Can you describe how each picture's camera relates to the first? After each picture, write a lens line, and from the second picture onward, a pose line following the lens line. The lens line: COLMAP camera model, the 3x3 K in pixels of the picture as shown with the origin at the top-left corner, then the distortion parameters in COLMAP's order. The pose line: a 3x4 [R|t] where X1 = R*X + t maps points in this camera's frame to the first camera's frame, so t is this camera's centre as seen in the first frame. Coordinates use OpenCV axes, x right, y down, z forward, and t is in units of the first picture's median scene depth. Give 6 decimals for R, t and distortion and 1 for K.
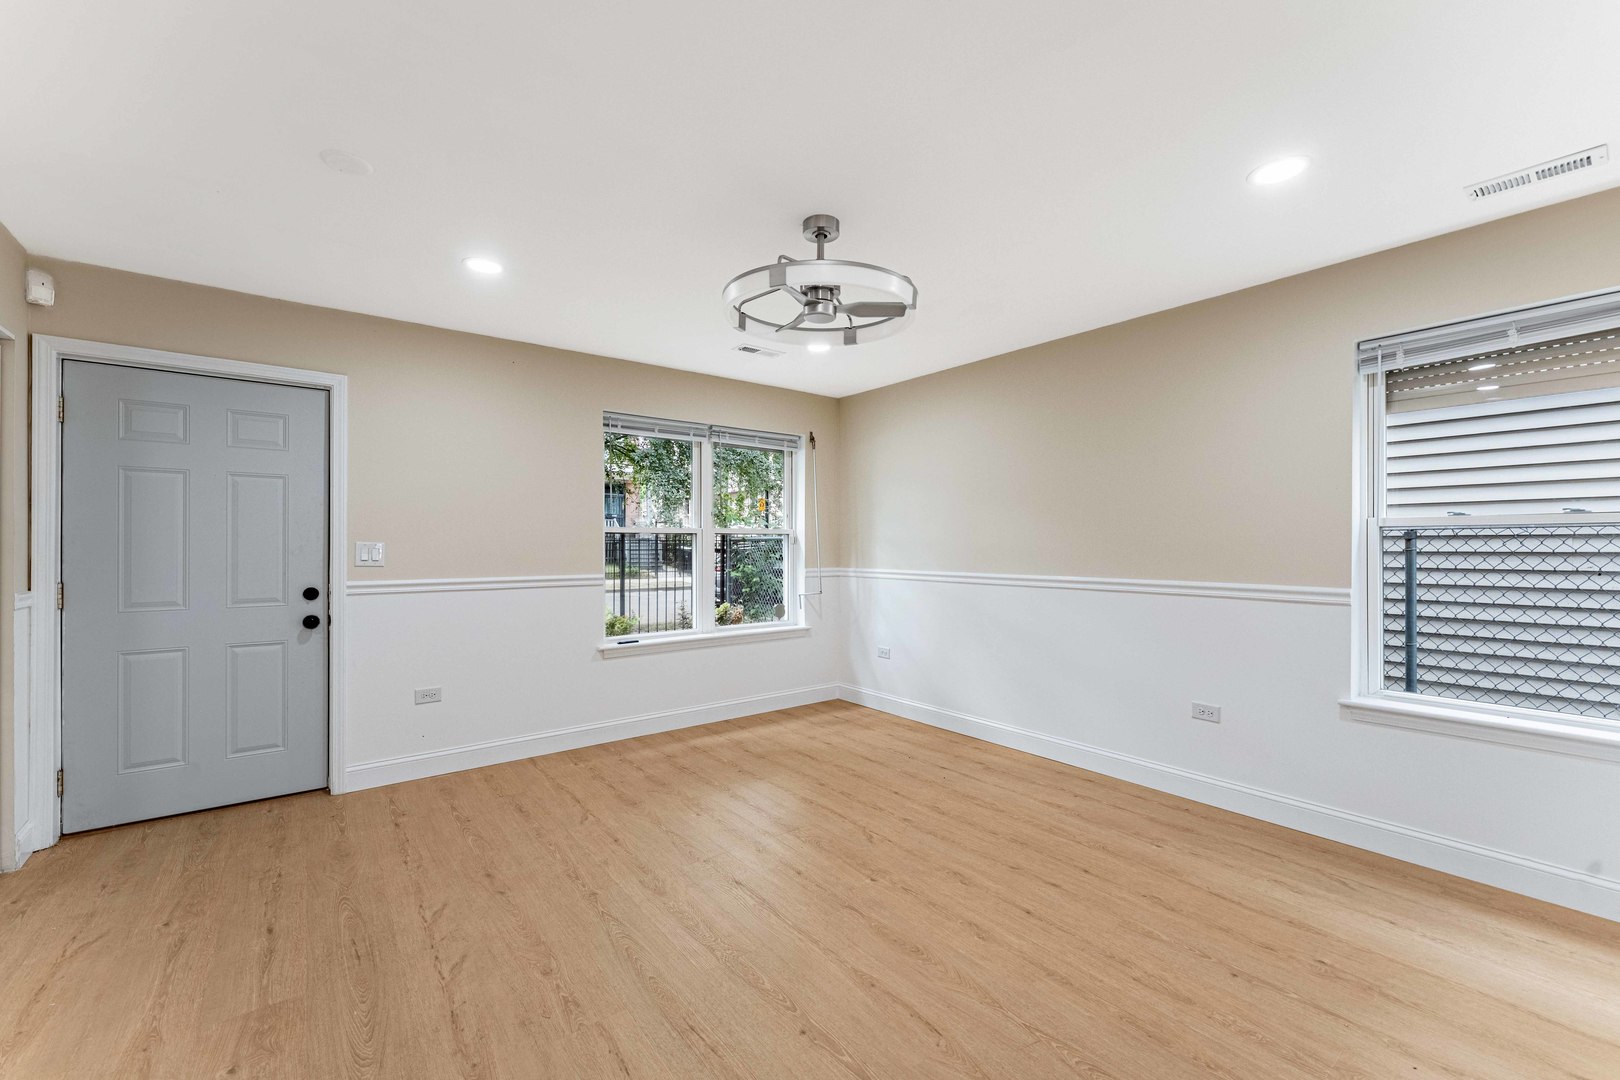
lens RADIAL K [[649.9, 0, 805.5], [0, 649.9, 538.5], [0, 0, 1]] dist [0.000647, -0.000166]
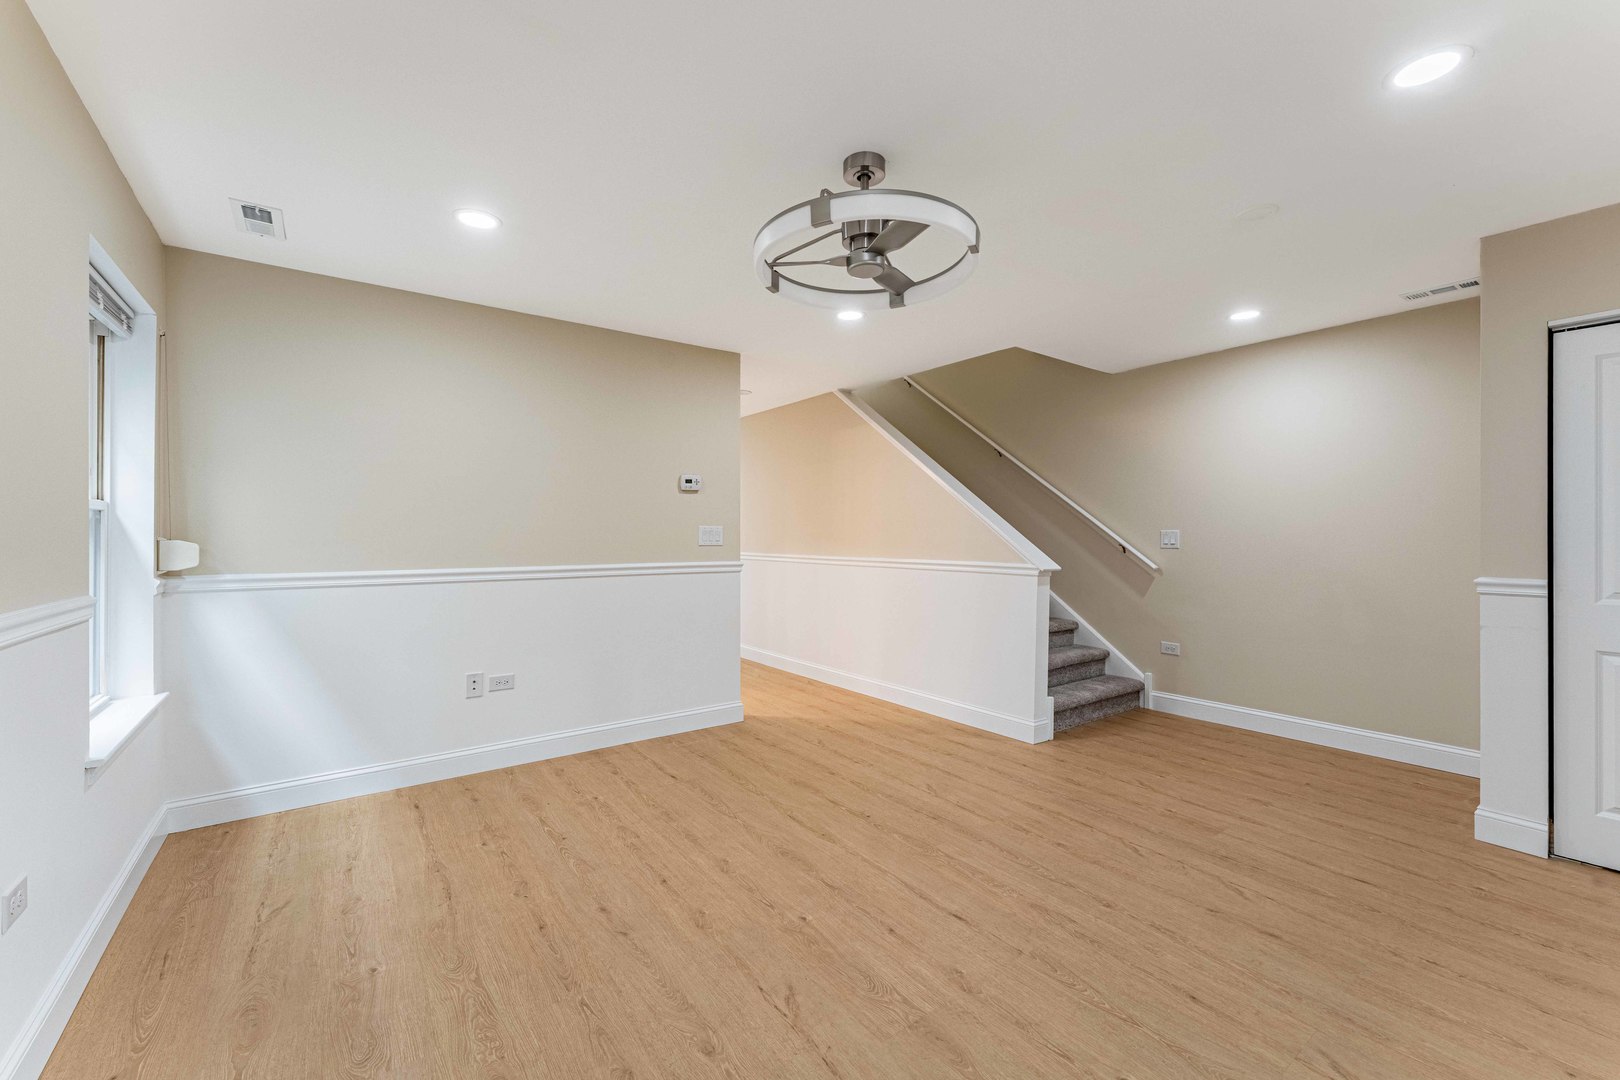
lens RADIAL K [[655.4, 0, 808.0], [0, 655.4, 537.7], [0, 0, 1]] dist [0.000962, -0.000114]
pose [[-0.999652, 0.000364, 0.026373, 0.064937], [0.000141, 0.999964, -0.008457, 0.023037], [-0.026375, -0.008450, -0.999616, 1.625879]]
